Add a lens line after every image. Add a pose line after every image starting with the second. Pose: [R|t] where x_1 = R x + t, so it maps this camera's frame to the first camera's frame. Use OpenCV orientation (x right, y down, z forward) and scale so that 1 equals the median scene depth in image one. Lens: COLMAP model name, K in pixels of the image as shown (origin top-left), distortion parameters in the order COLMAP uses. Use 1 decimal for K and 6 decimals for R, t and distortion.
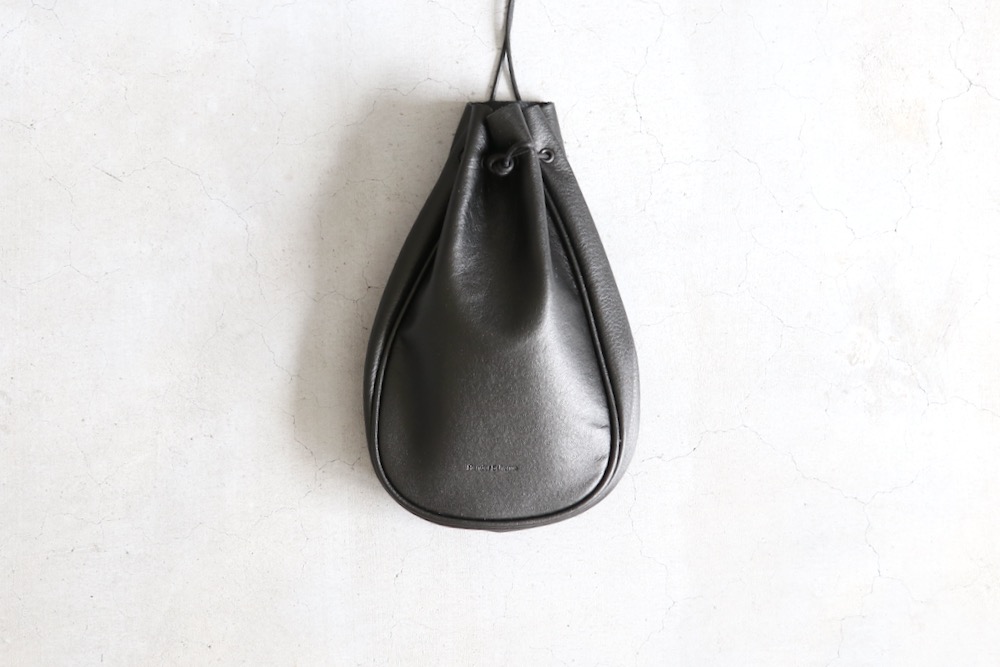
lens RADIAL K [[2985.4, 0, 500.2], [0, 2985.4, 333.4], [0, 0, 1]] dist [0.109100, 0.000000]
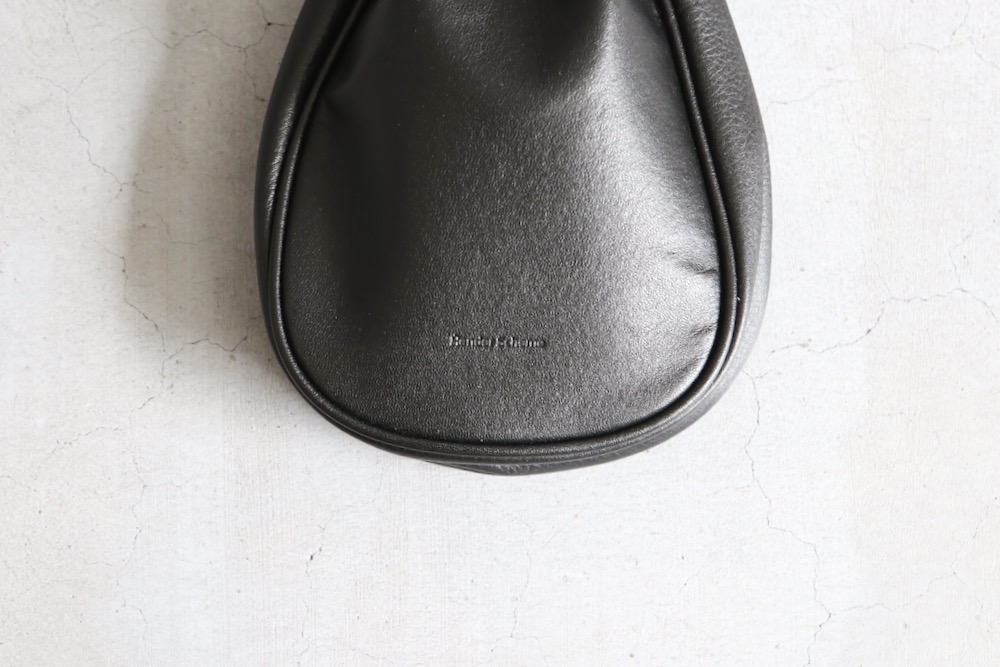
lens RADIAL K [[3532.5, 0, 495.6], [0, 3532.5, 336.9], [0, 0, 1]] dist [0.230637, 0.000000]
pose [[0.999649, 0.015403, 0.021545, -0.016193], [-0.014221, 0.998441, -0.053977, 0.076451], [-0.022342, 0.053652, 0.998310, 0.370819]]
